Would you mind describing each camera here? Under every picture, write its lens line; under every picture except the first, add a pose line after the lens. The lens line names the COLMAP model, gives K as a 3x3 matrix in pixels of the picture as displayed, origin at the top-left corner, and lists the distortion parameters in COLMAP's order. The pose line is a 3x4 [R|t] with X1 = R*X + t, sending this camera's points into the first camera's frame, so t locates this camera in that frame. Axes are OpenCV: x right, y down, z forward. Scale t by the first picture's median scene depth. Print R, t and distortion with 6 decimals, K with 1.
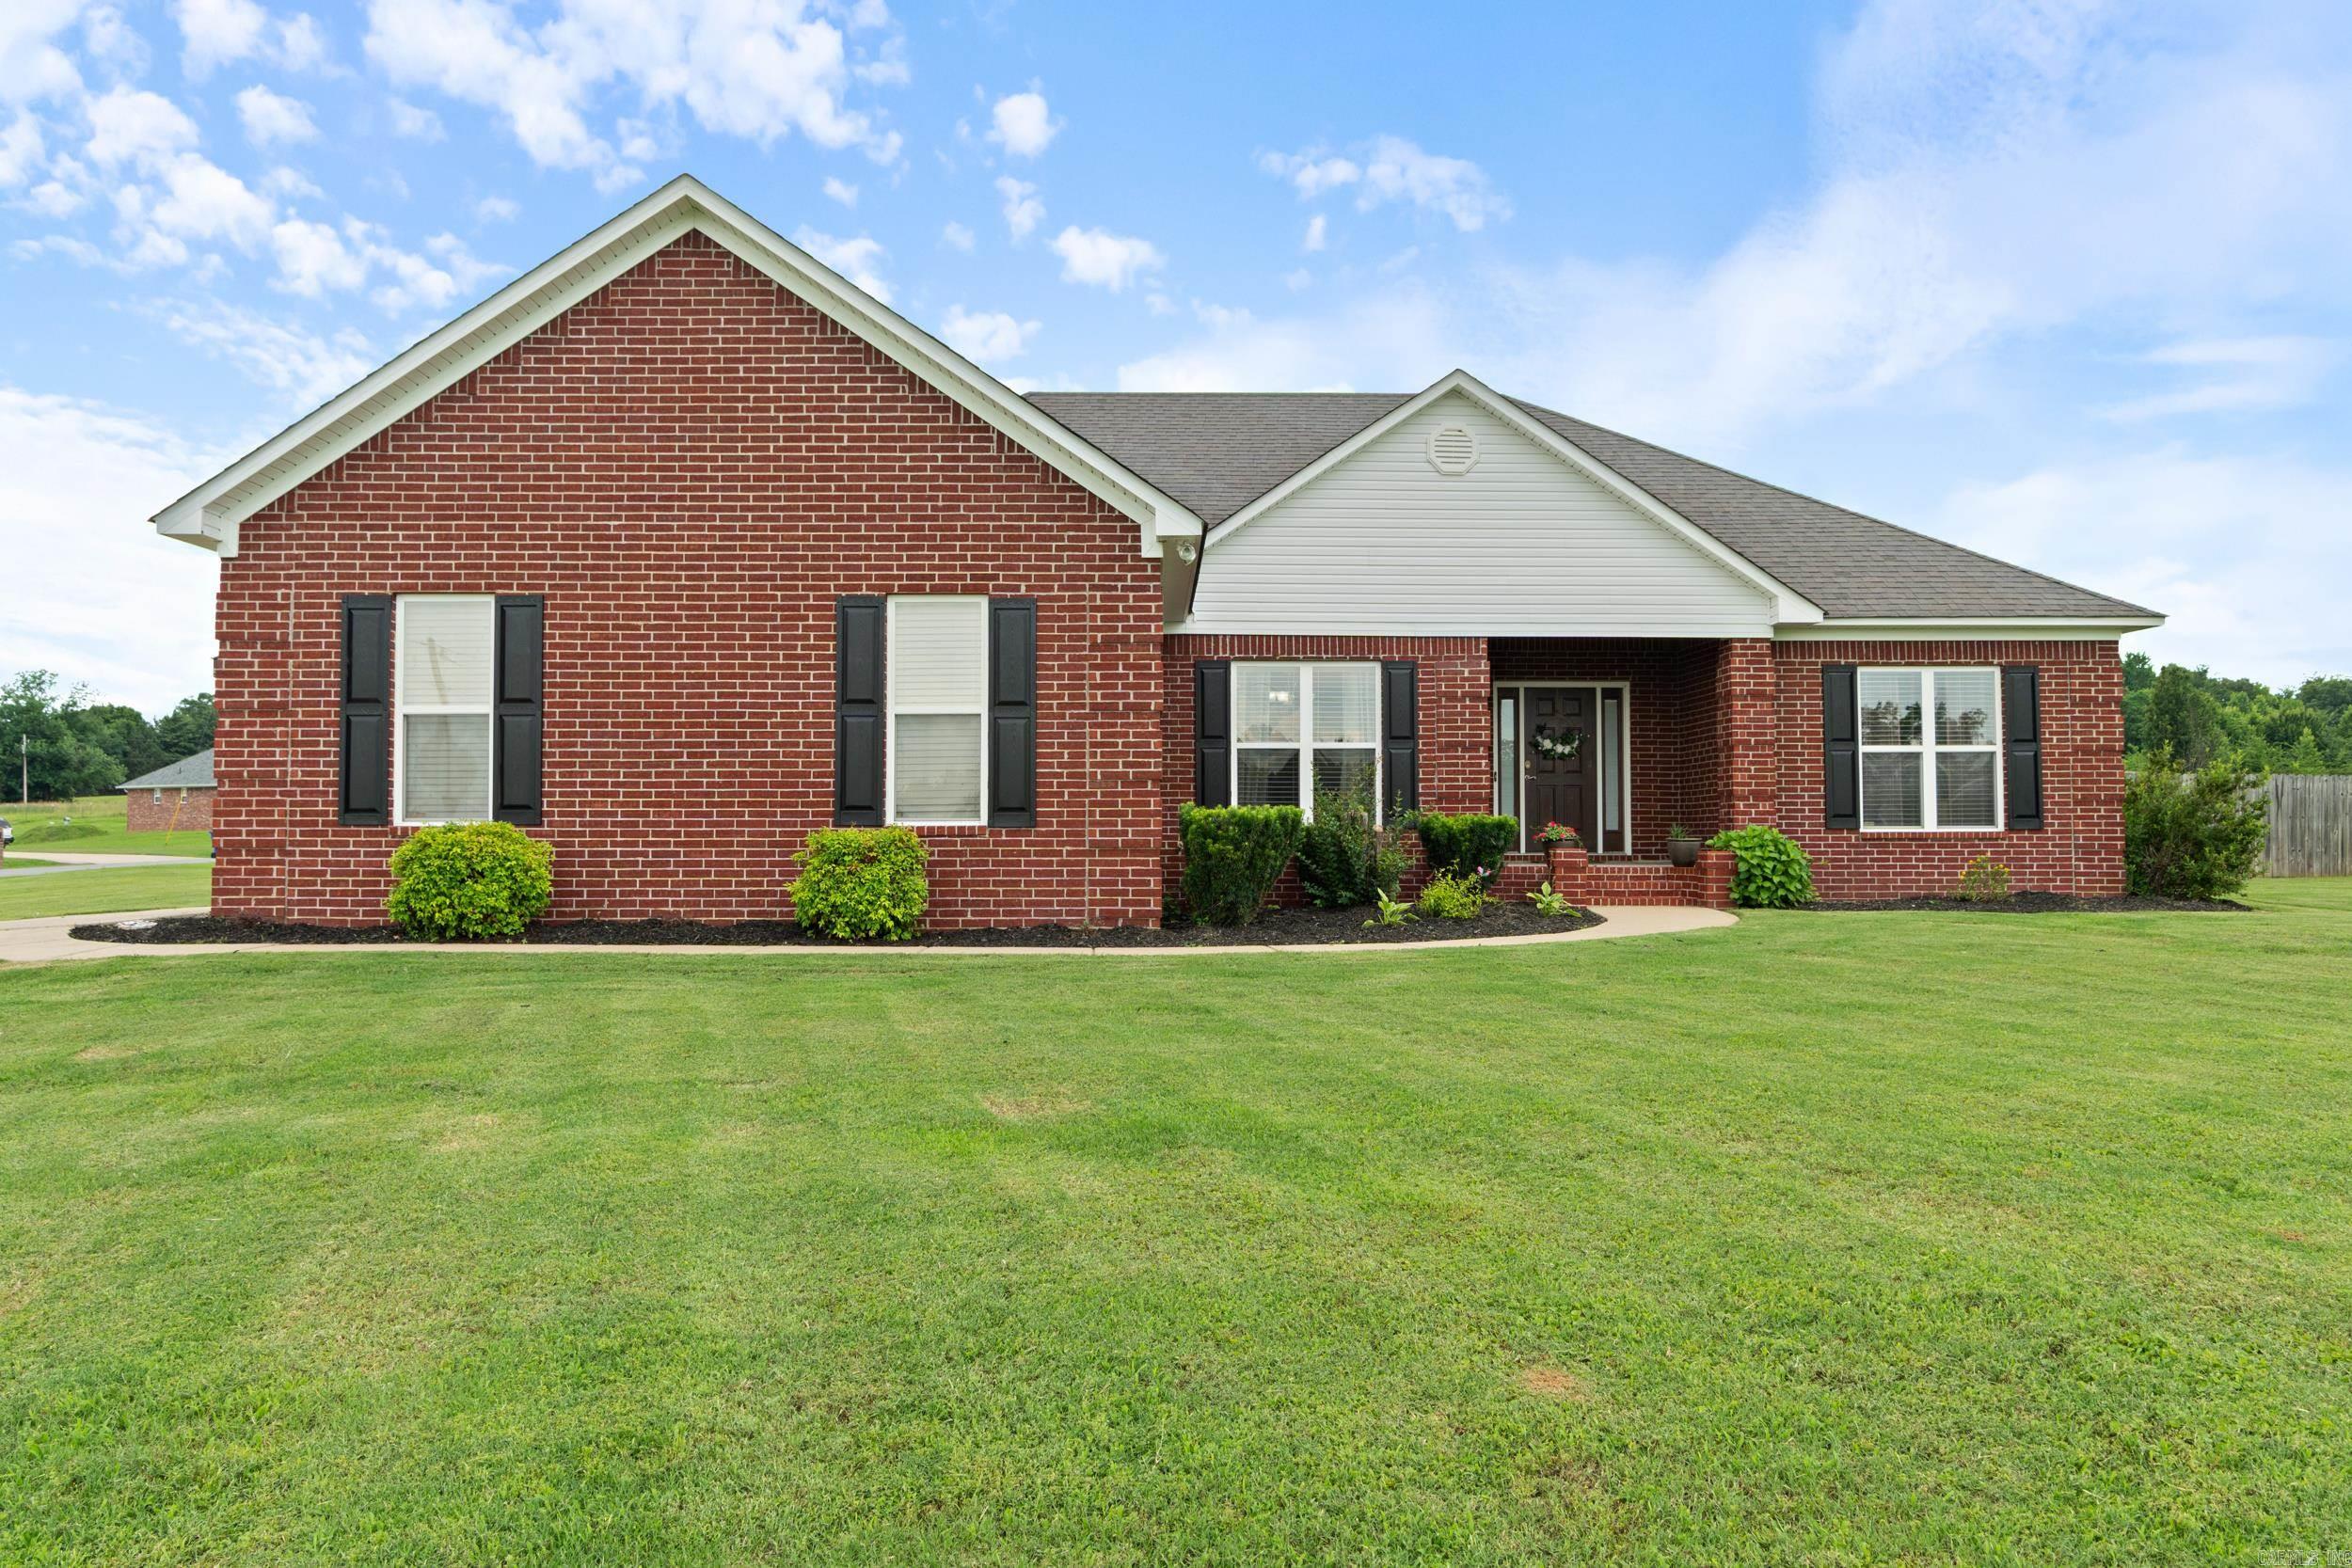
lens RADIAL K [[1608.0, 0, 1175.8], [0, 1608.0, 783.9], [0, 0, 1]] dist [-0.001285, -0.001730]
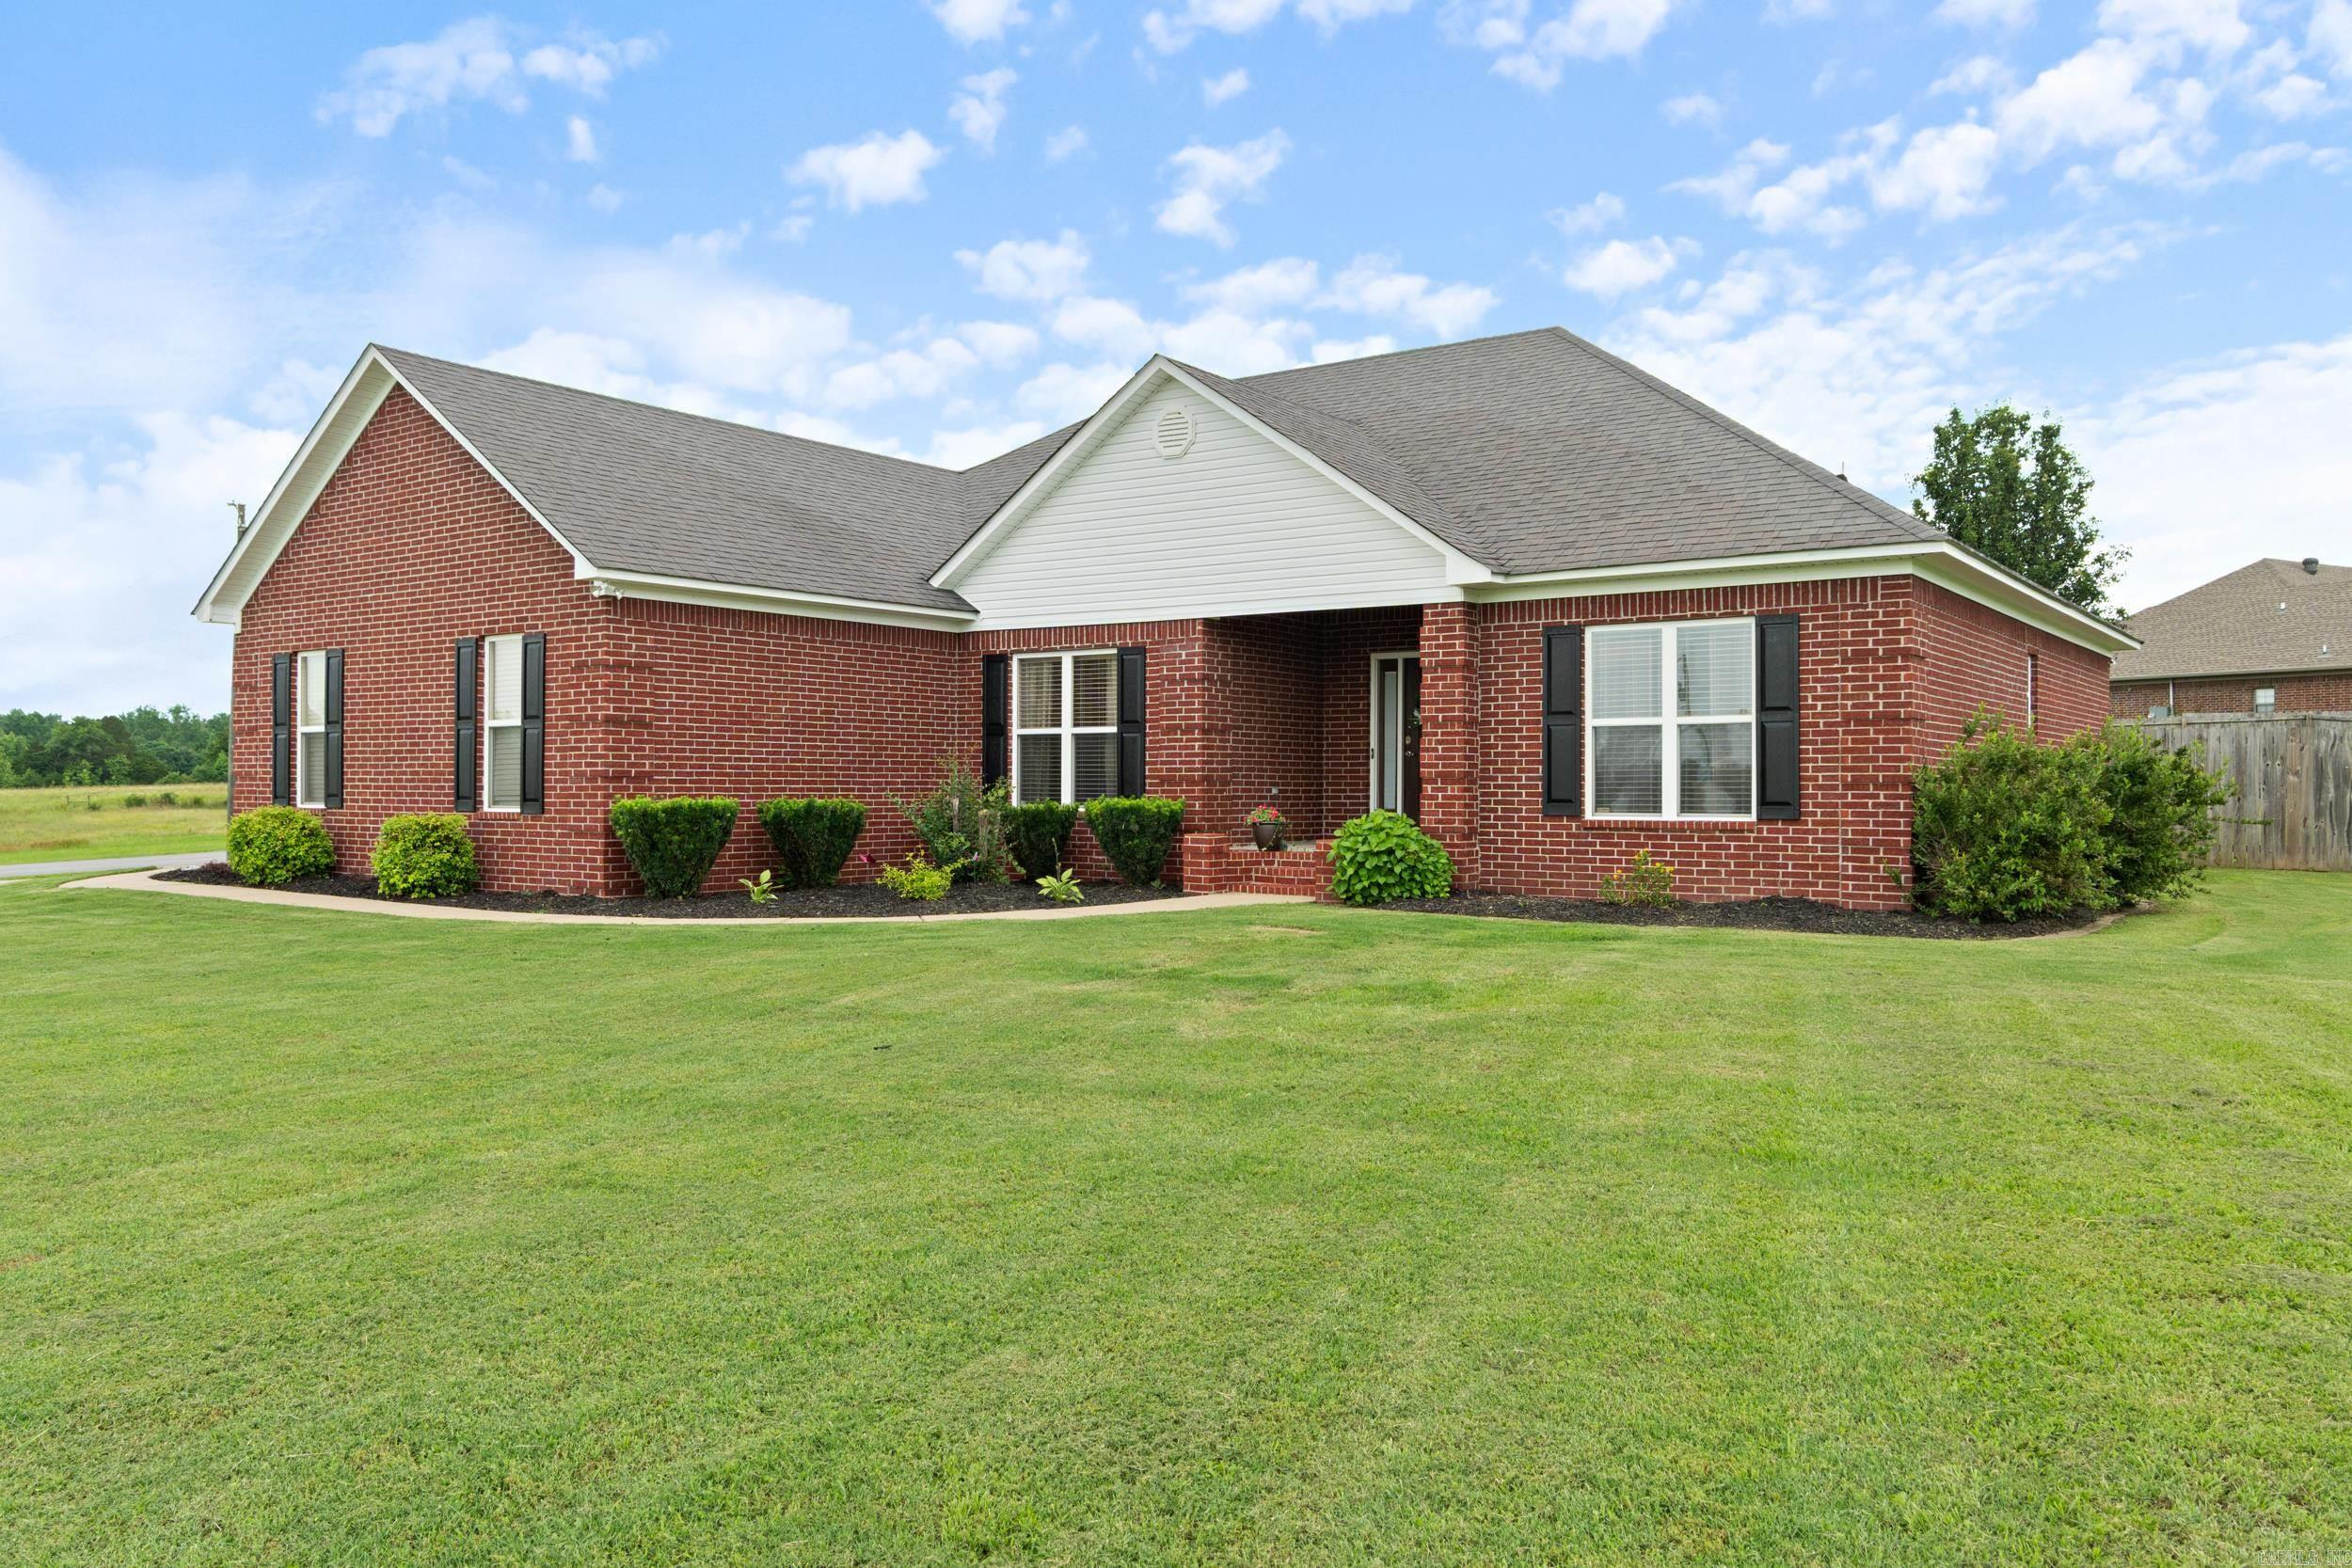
lens RADIAL K [[1608.0, 0, 1160.9], [0, 1608.0, 777.7], [0, 0, 1]] dist [-0.001285, -0.001730]
pose [[0.819400, -0.000494, -0.573222, 0.741281], [0.016761, 0.999593, 0.023098, -0.016280], [0.572978, -0.028534, 0.819074, 0.169667]]
